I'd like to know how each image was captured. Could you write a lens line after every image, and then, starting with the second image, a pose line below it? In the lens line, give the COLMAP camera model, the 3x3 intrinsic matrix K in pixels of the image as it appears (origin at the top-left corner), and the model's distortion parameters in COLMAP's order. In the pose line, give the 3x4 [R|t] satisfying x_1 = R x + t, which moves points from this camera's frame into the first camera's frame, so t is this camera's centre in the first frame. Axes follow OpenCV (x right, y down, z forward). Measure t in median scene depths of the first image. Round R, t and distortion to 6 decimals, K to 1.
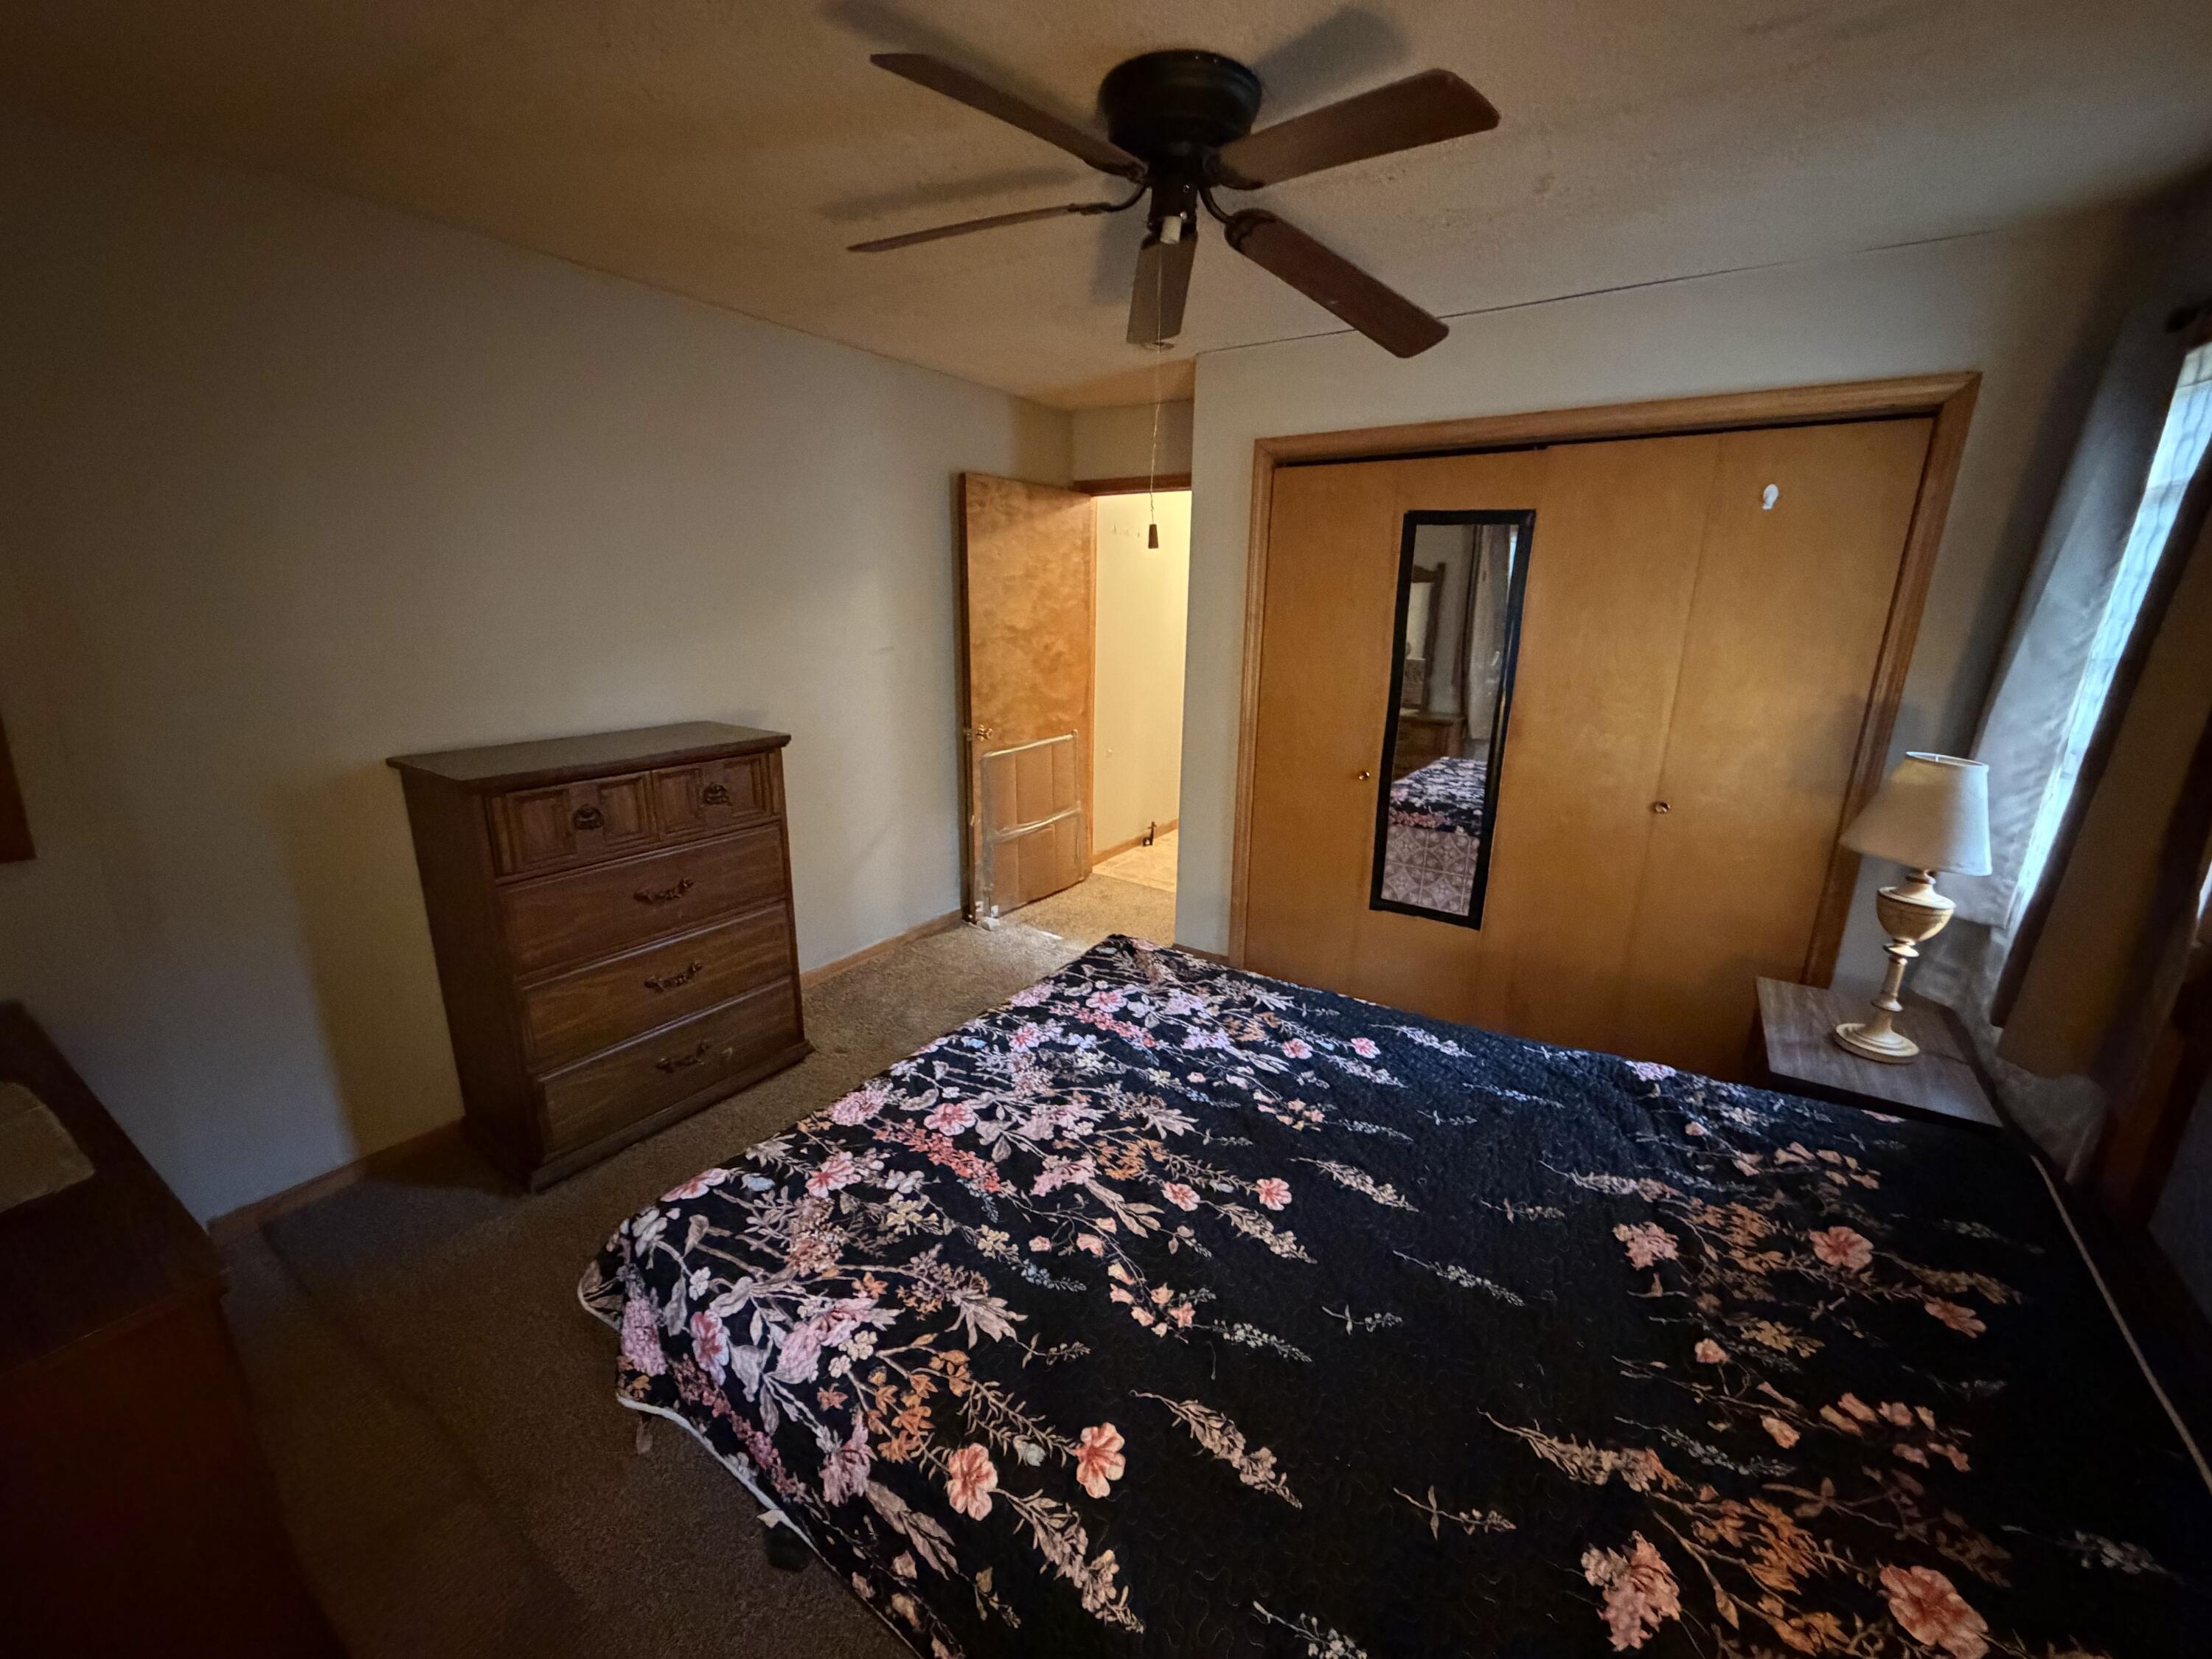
lens RADIAL K [[883.0, 0, 1099.4], [0, 883.0, 834.8], [0, 0, 1]] dist [-0.001091, -0.000088]
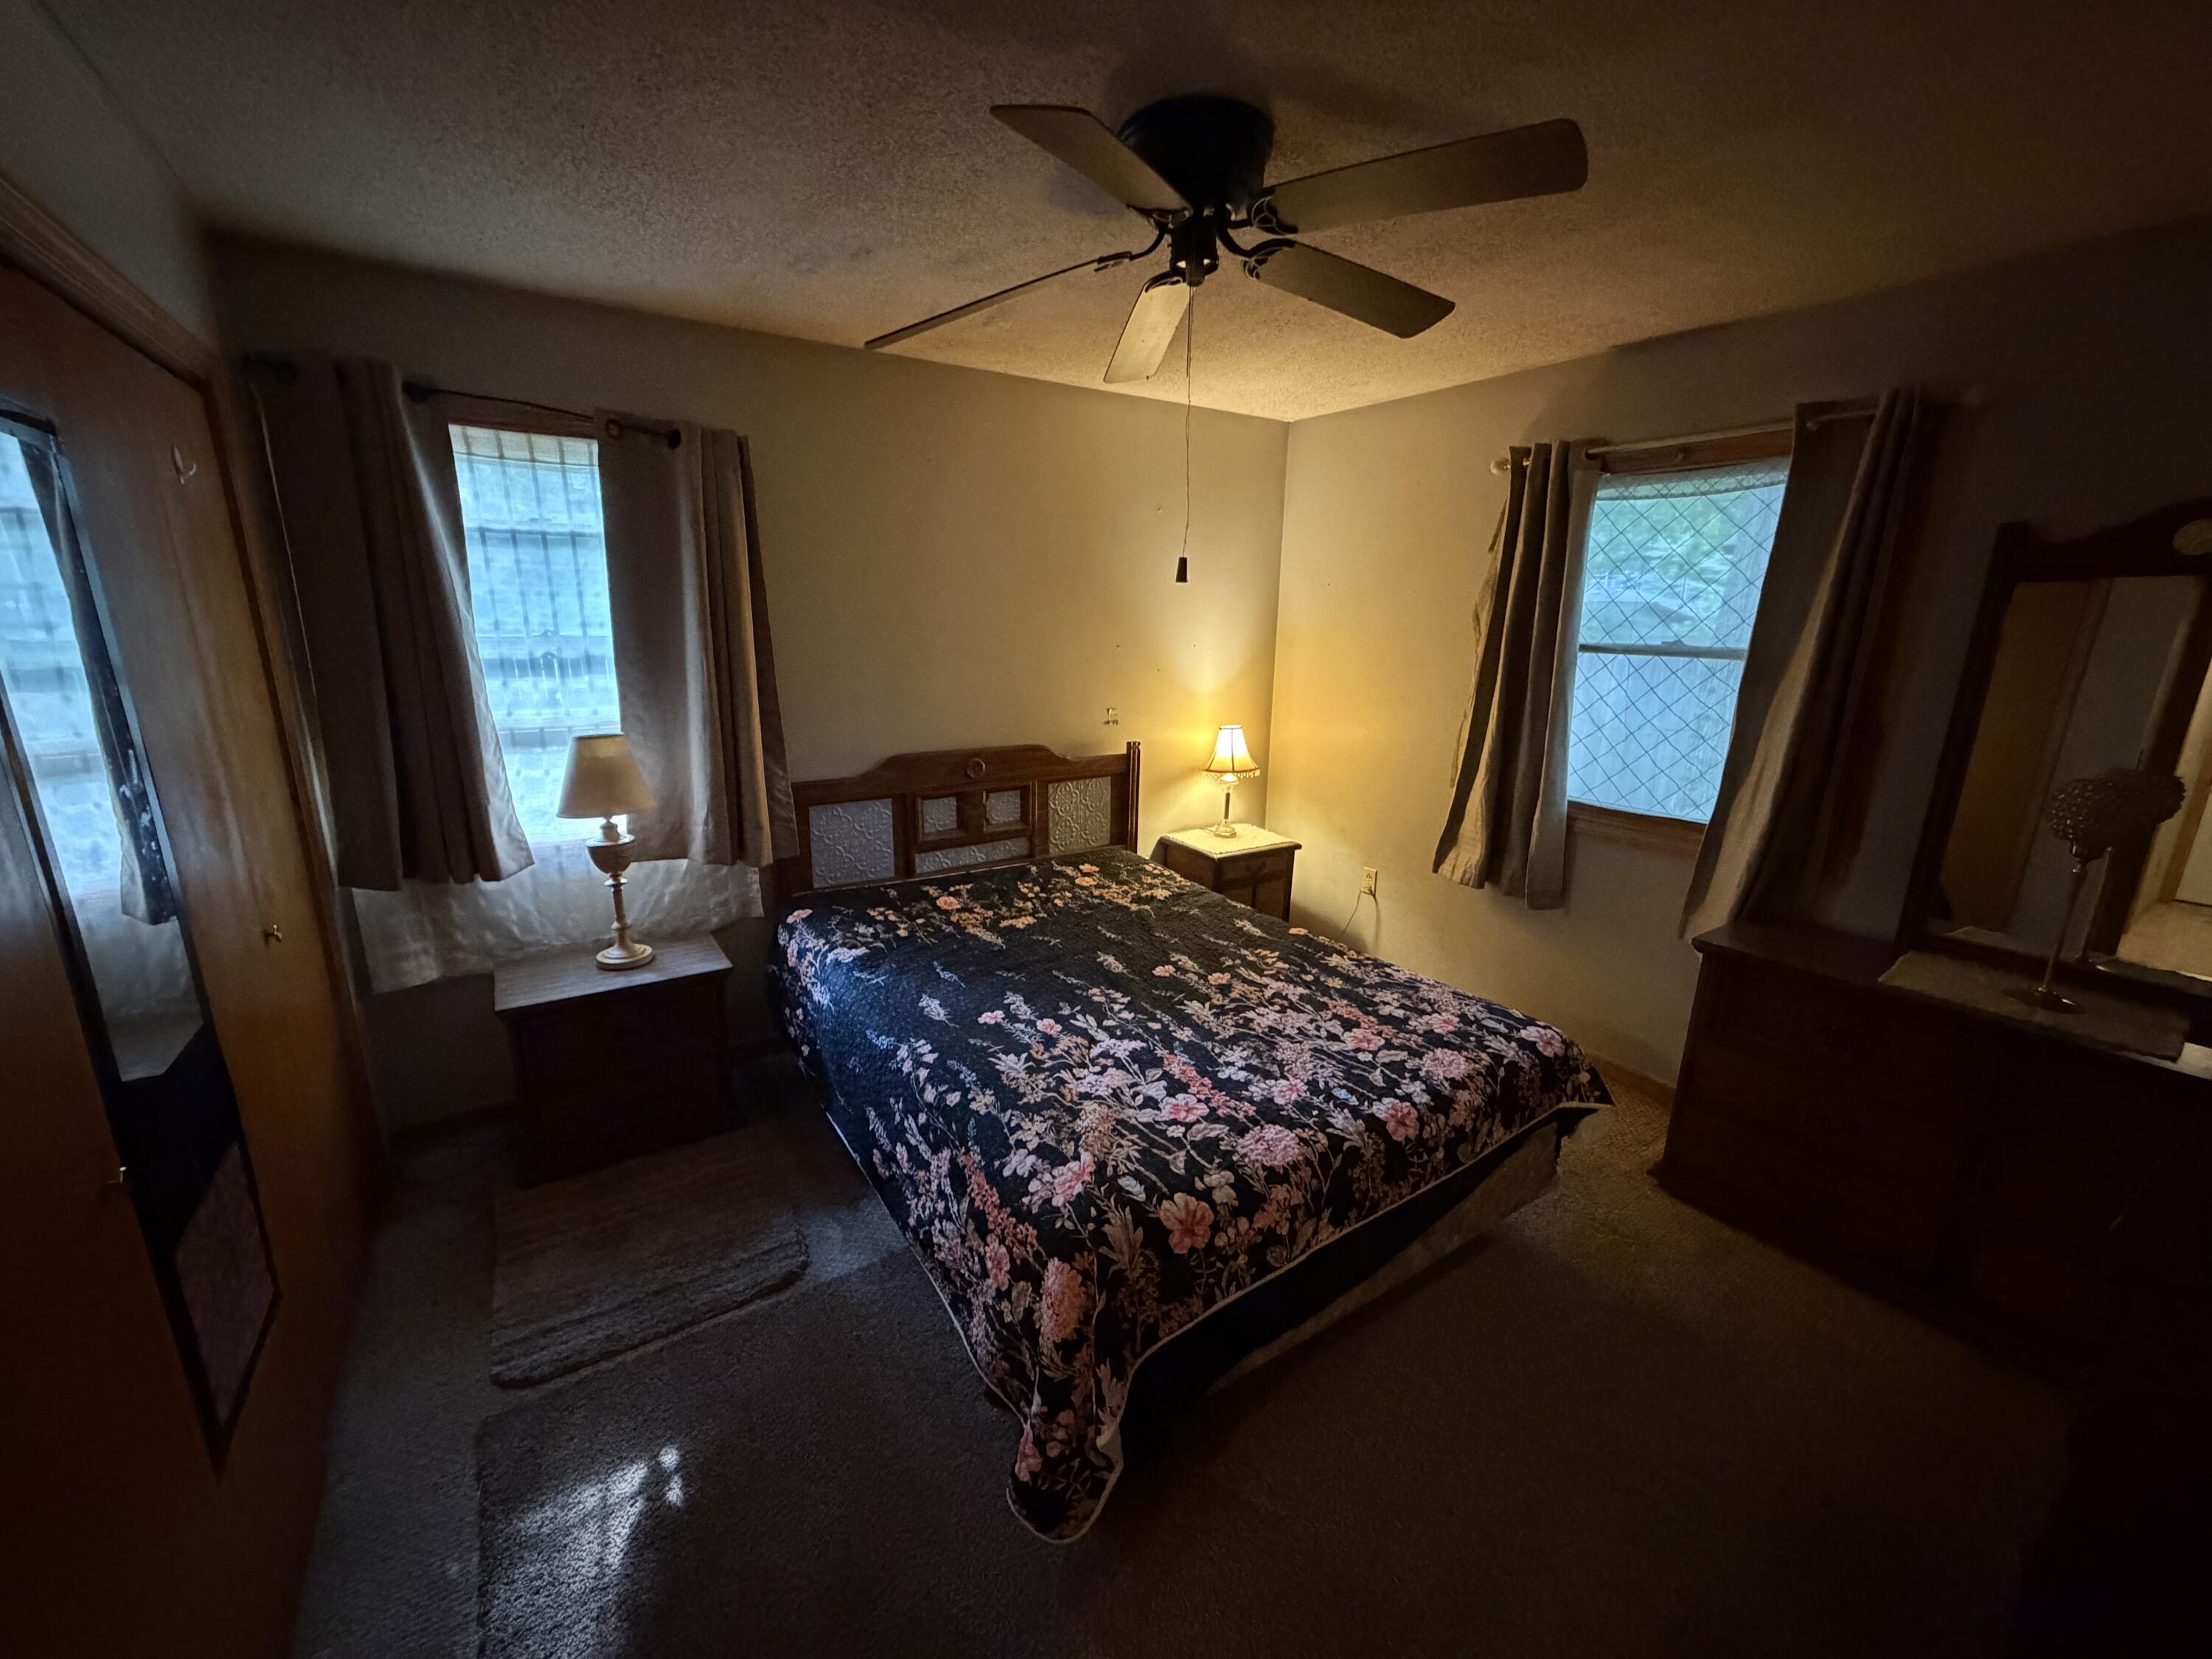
lens RADIAL K [[883.0, 0, 1109.8], [0, 883.0, 835.6], [0, 0, 1]] dist [-0.001091, -0.000088]
pose [[-0.924762, -0.117657, 0.361901, -0.242022], [0.074854, 0.876184, 0.476129, -0.535444], [-0.373111, 0.467396, -0.801454, 1.905887]]
